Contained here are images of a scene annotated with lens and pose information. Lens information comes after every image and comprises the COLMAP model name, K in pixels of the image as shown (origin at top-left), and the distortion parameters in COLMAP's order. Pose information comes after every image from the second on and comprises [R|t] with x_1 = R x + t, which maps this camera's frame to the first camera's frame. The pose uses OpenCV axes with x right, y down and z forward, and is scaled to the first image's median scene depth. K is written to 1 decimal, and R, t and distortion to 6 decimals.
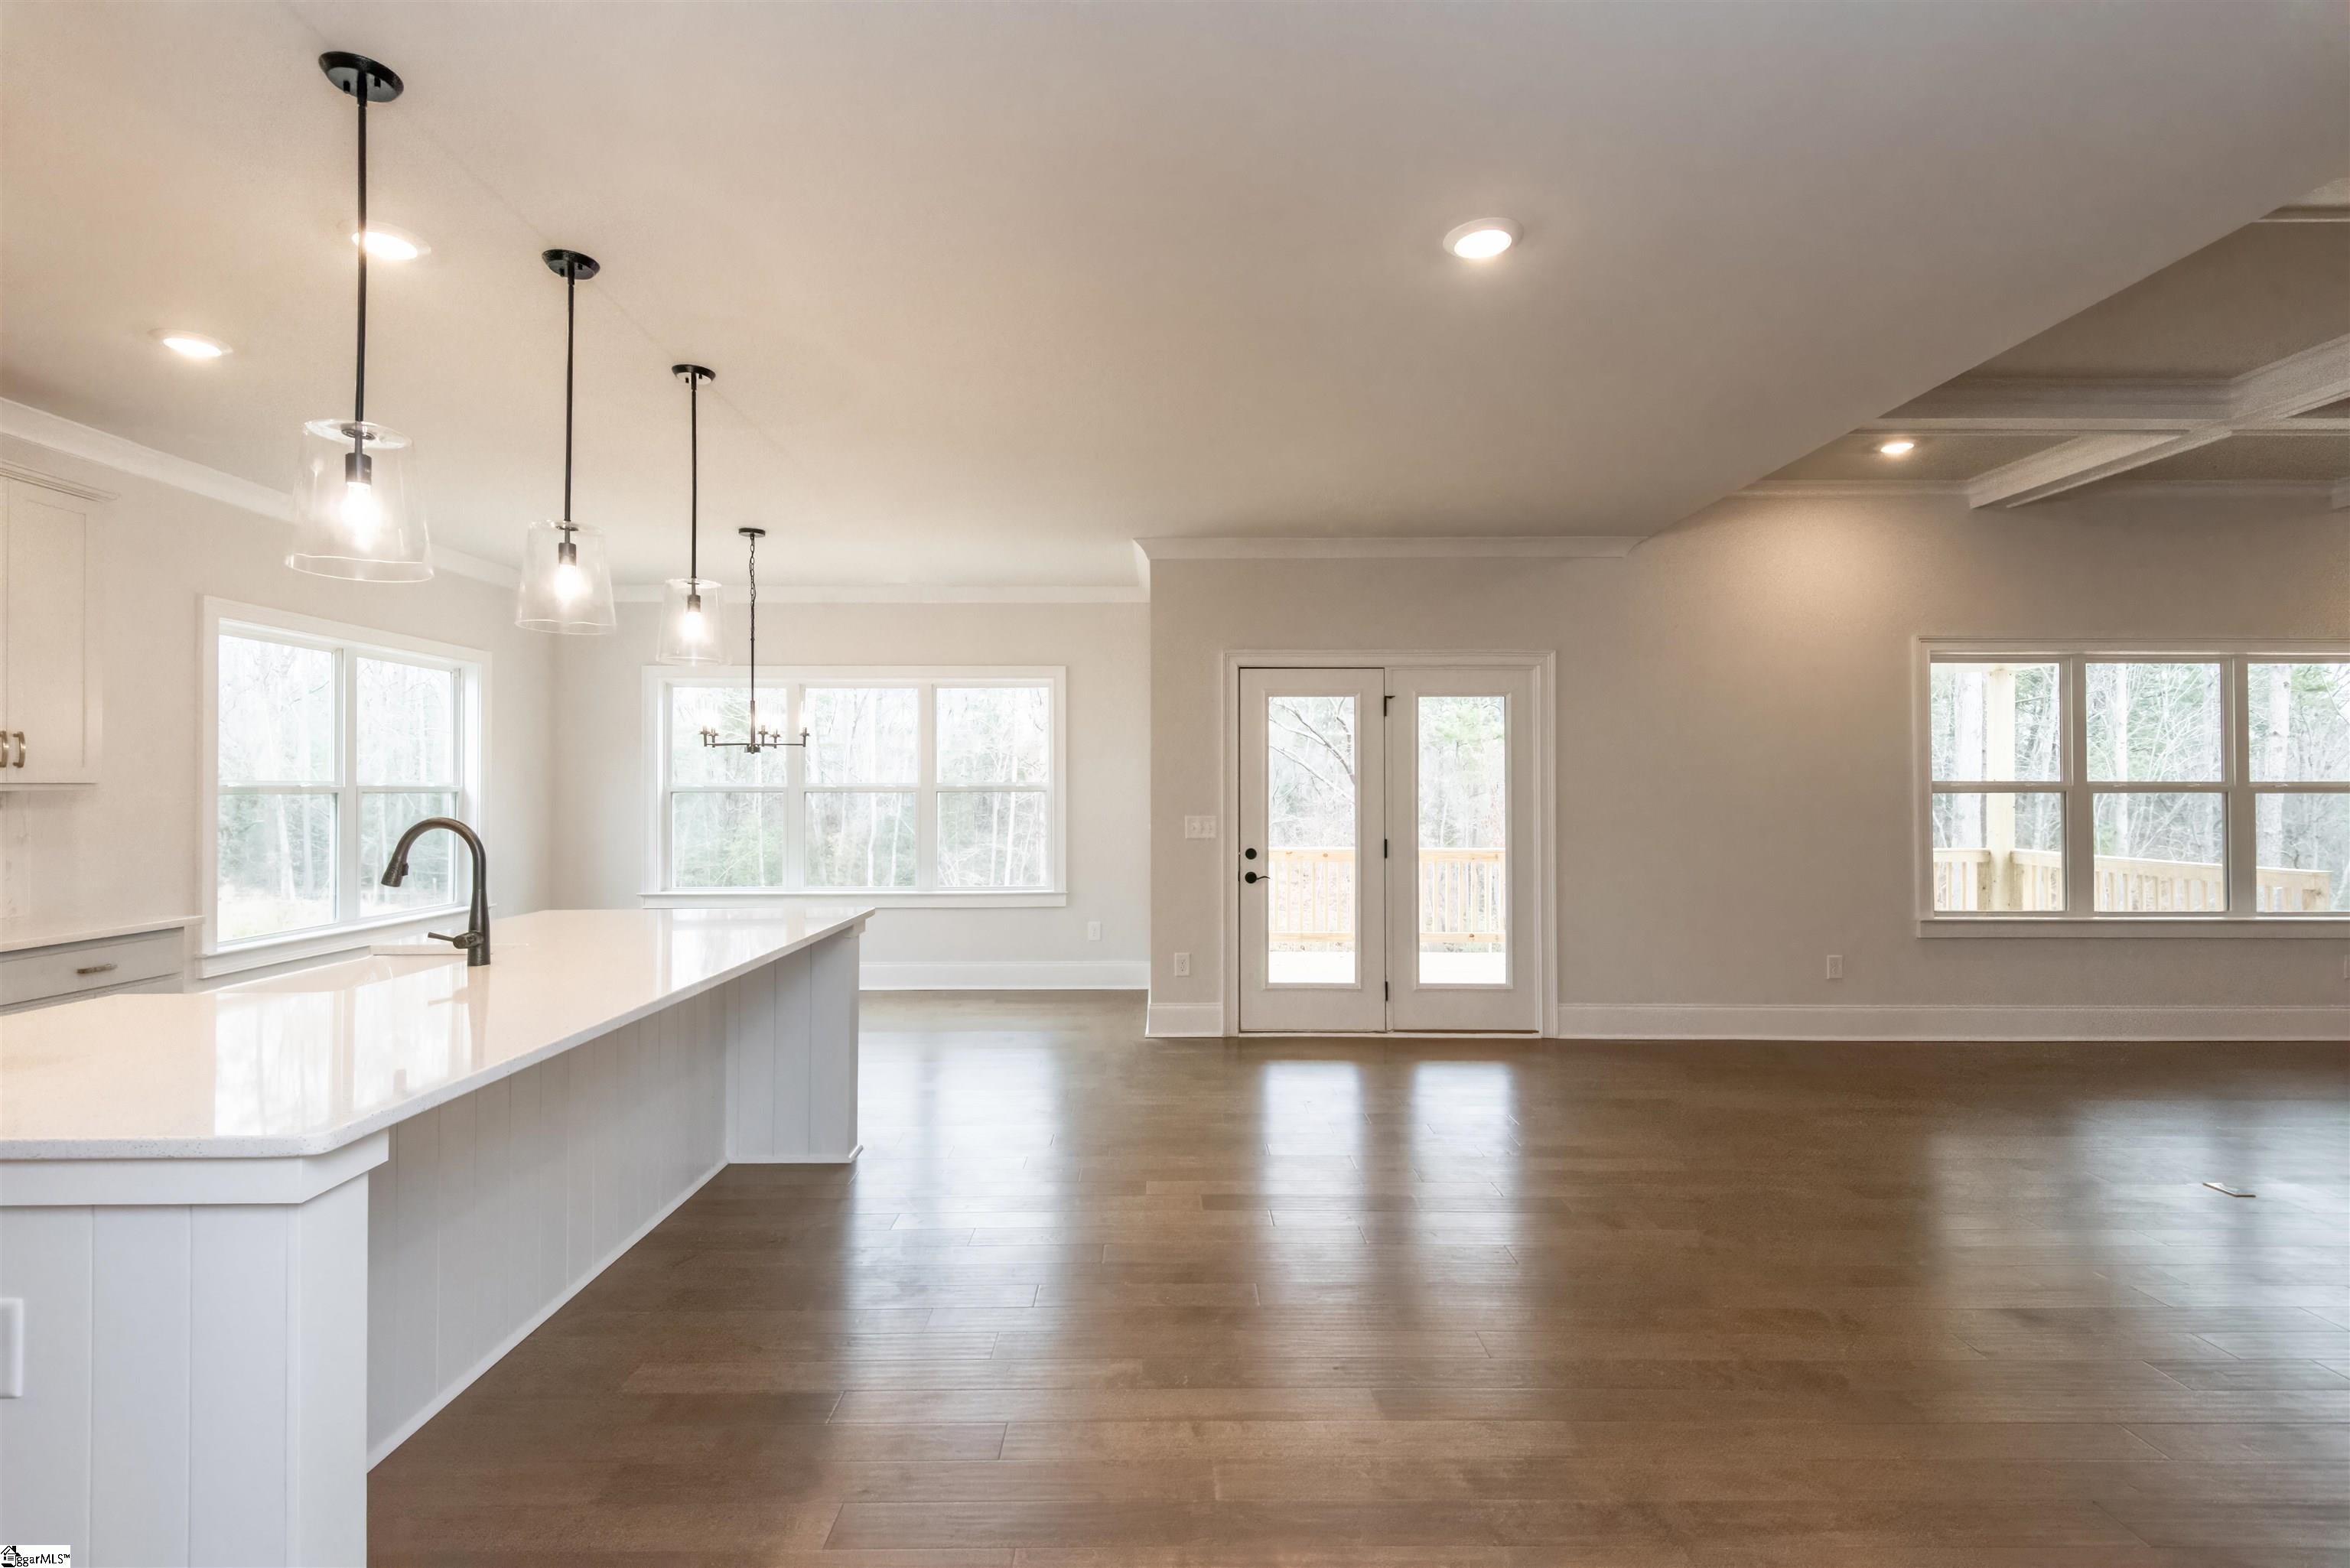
lens RADIAL K [[1068.1, 0, 1168.7], [0, 1068.1, 792.3], [0, 0, 1]] dist [0.001485, -0.000201]
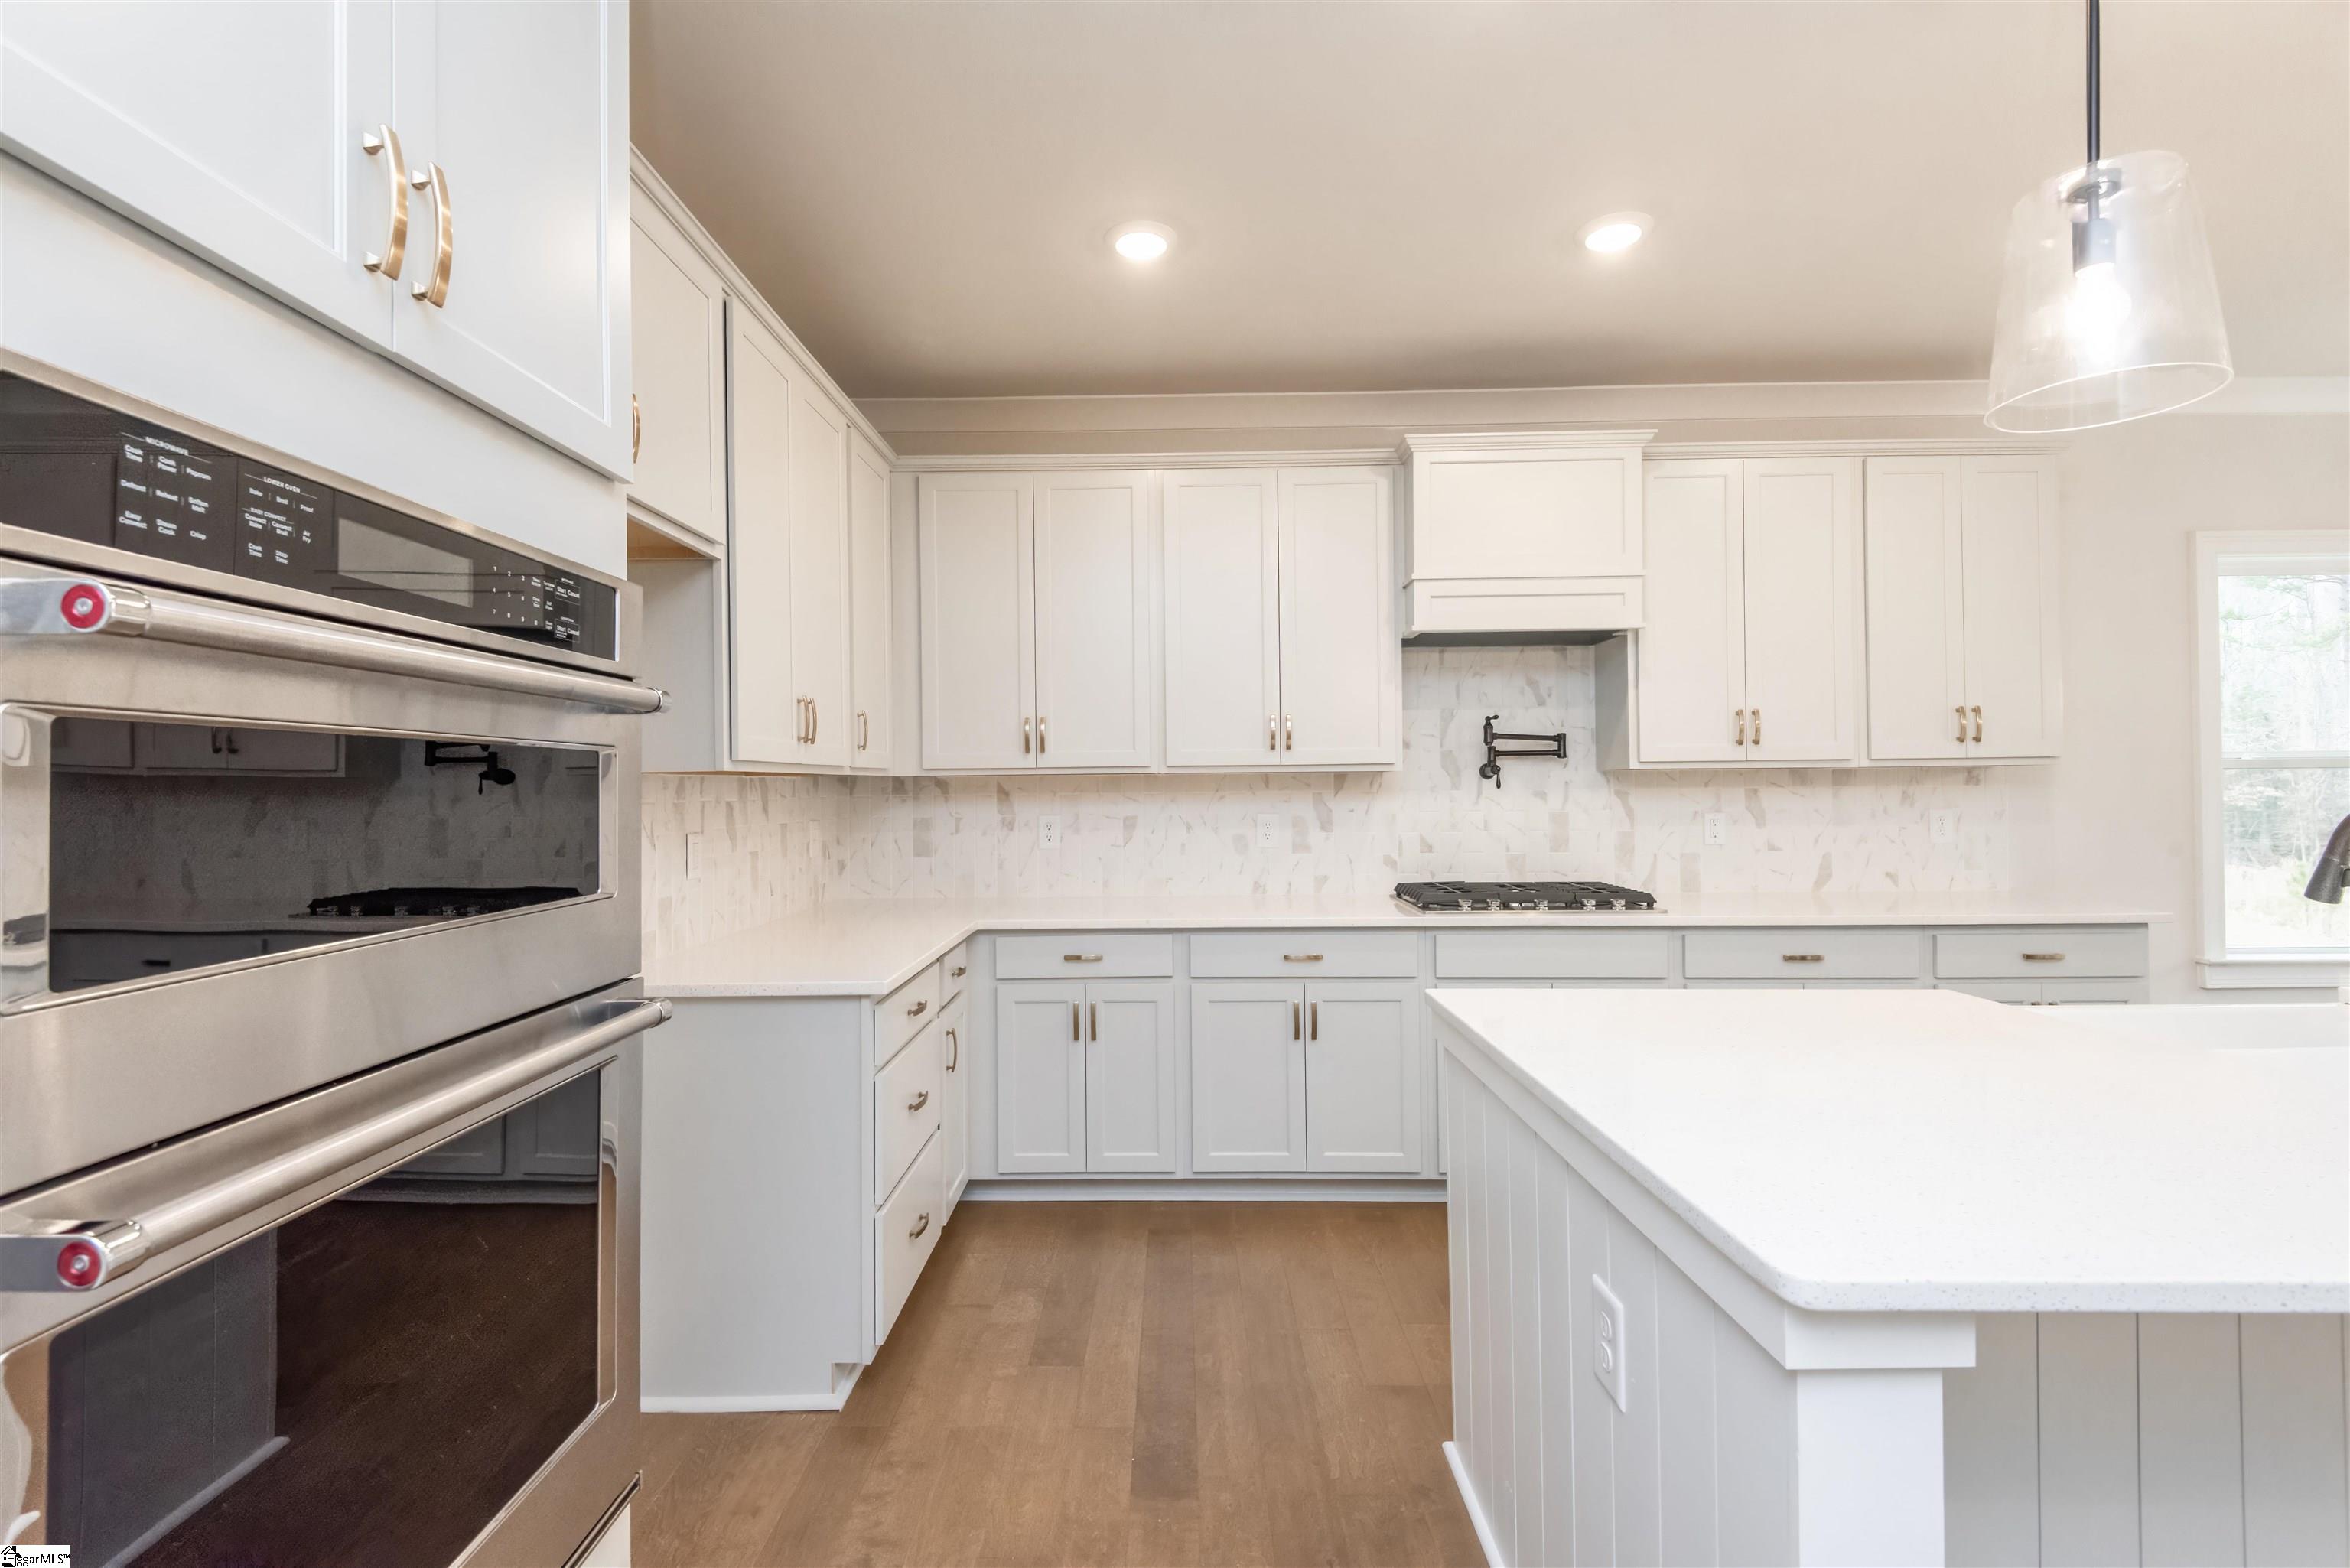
lens RADIAL K [[1072.6, 0, 1156.0], [0, 1072.6, 768.2], [0, 0, 1]] dist [-0.000115, -0.000522]
pose [[-0.018369, -0.013375, -0.999742, -0.036799], [0.006979, 0.999884, -0.013506, 0.005971], [0.999807, -0.007225, -0.018273, 0.154283]]
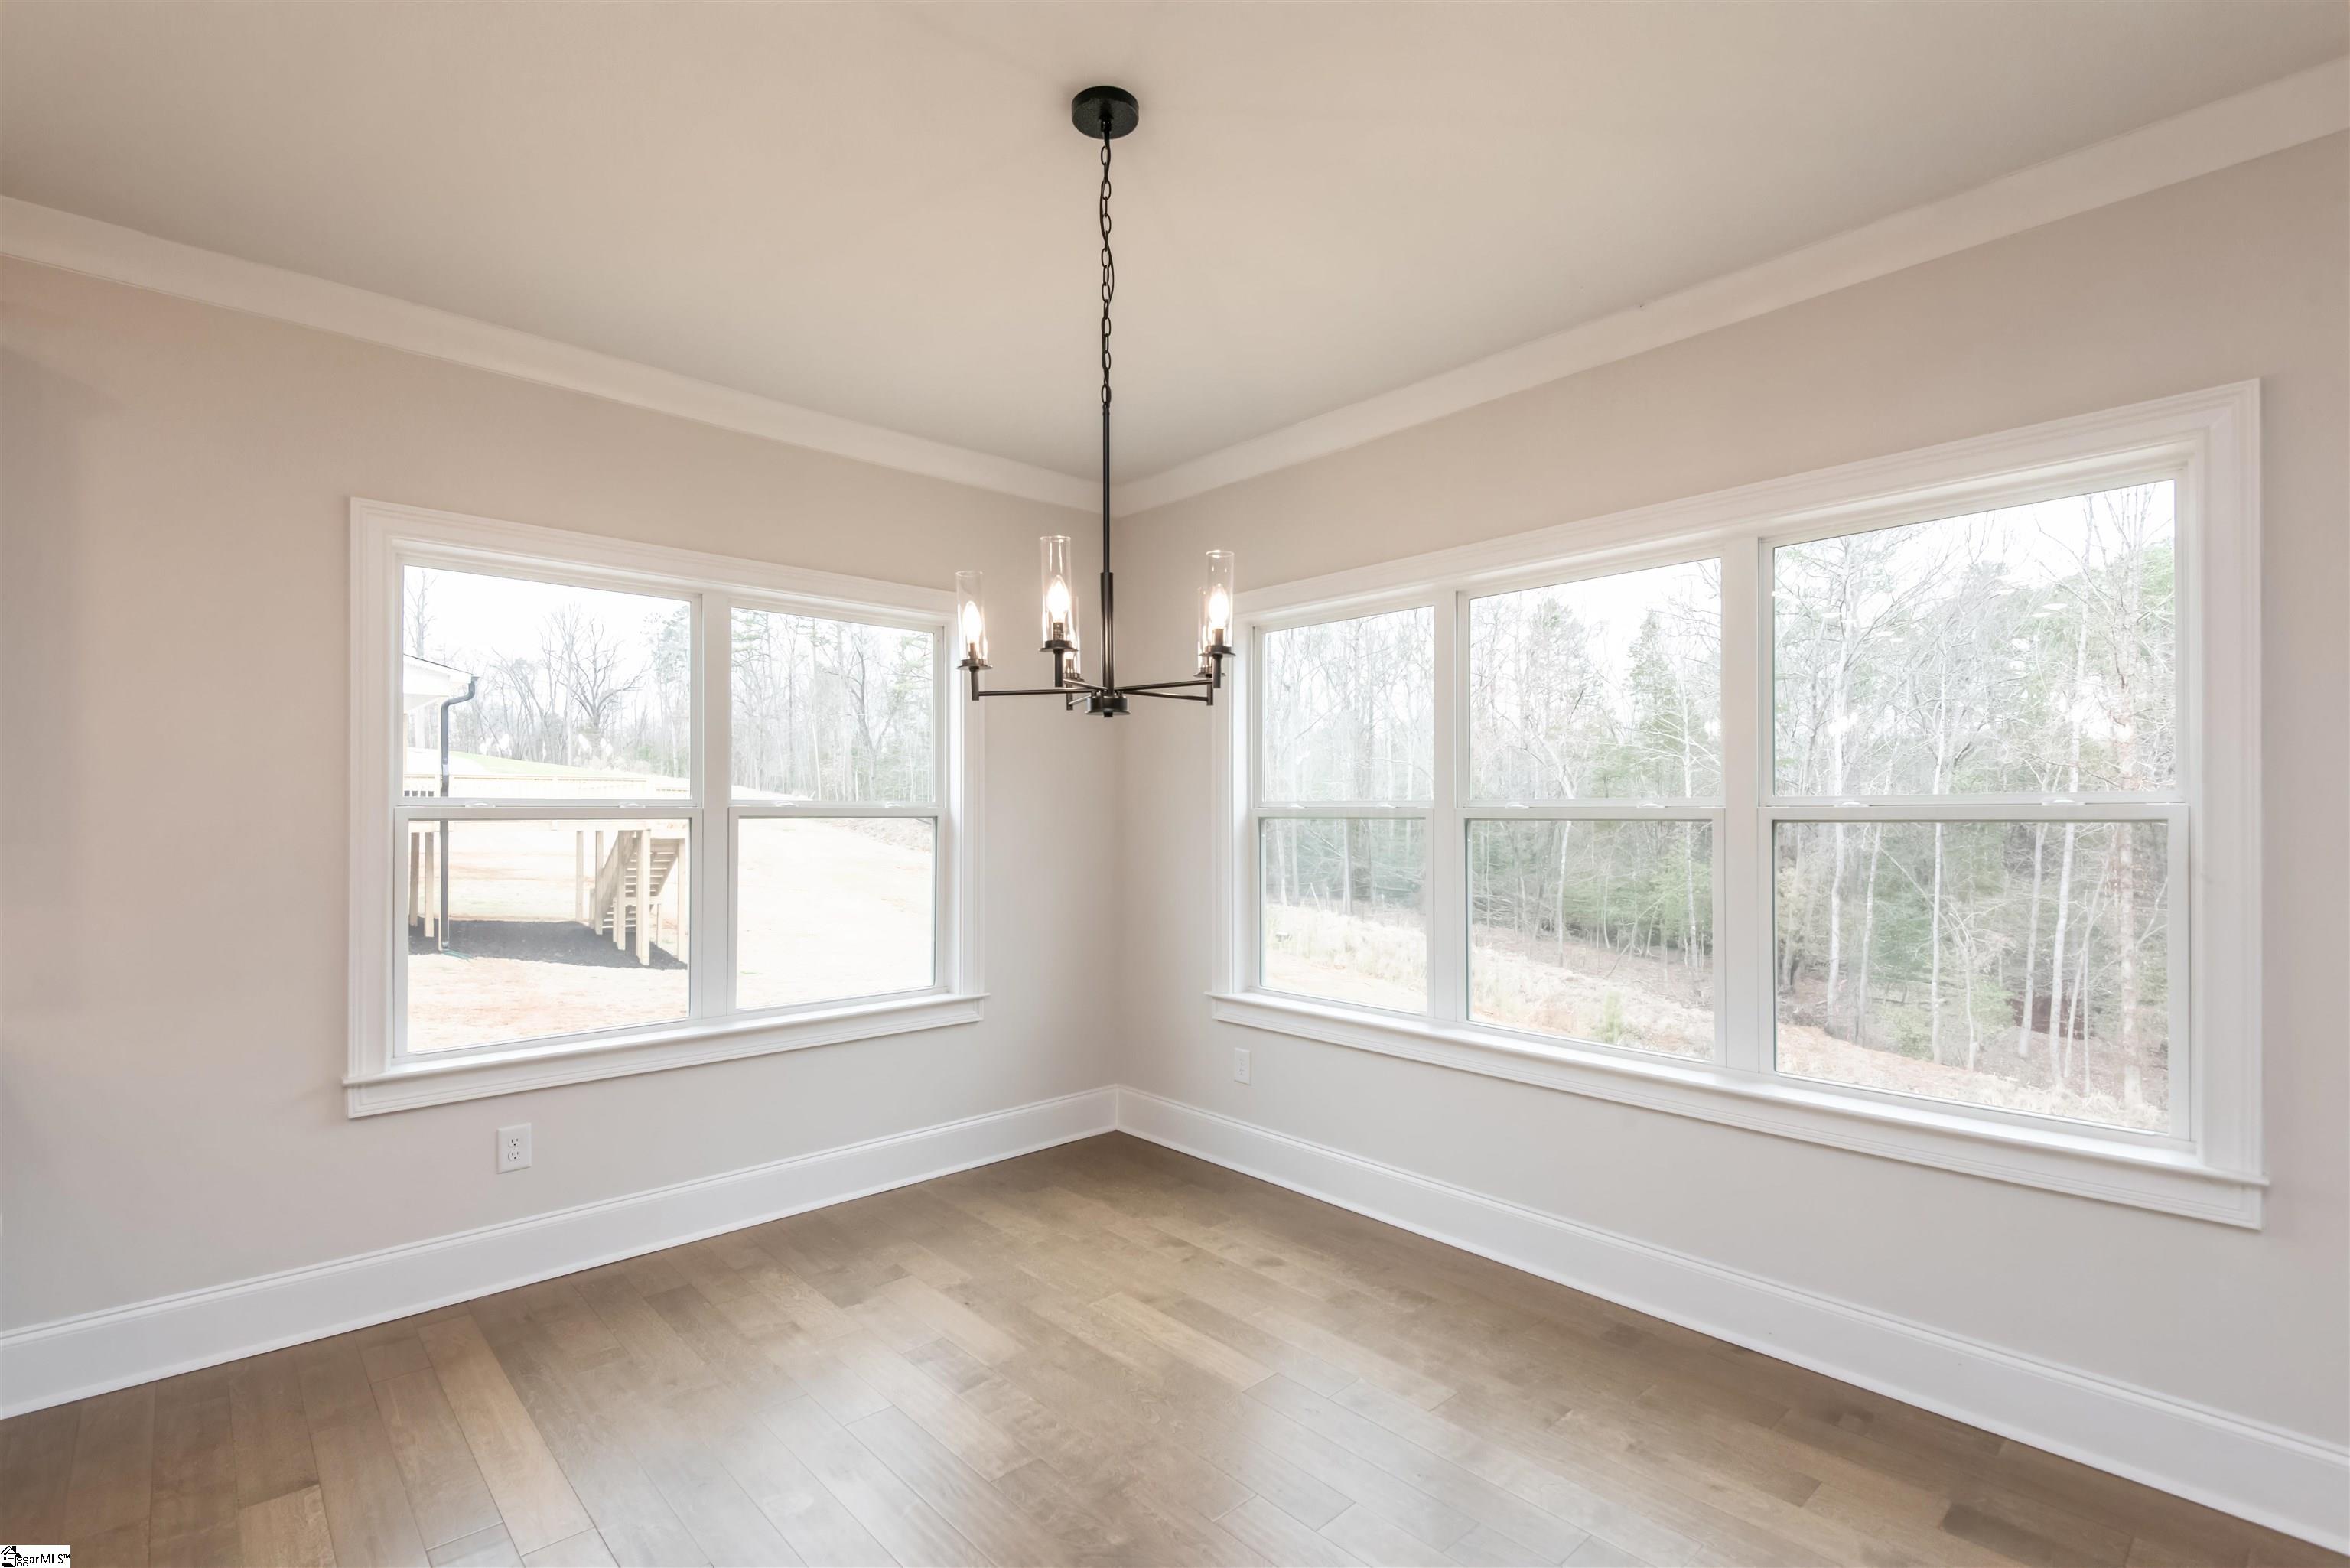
lens RADIAL K [[1083.3, 0, 1180.2], [0, 1083.3, 802.8], [0, 0, 1]] dist [-0.002579, -0.000504]
pose [[0.670966, -0.004143, -0.741477, -0.094575], [-0.005679, 0.999926, -0.010726, -0.002793], [0.741467, 0.011408, 0.670893, 0.738959]]
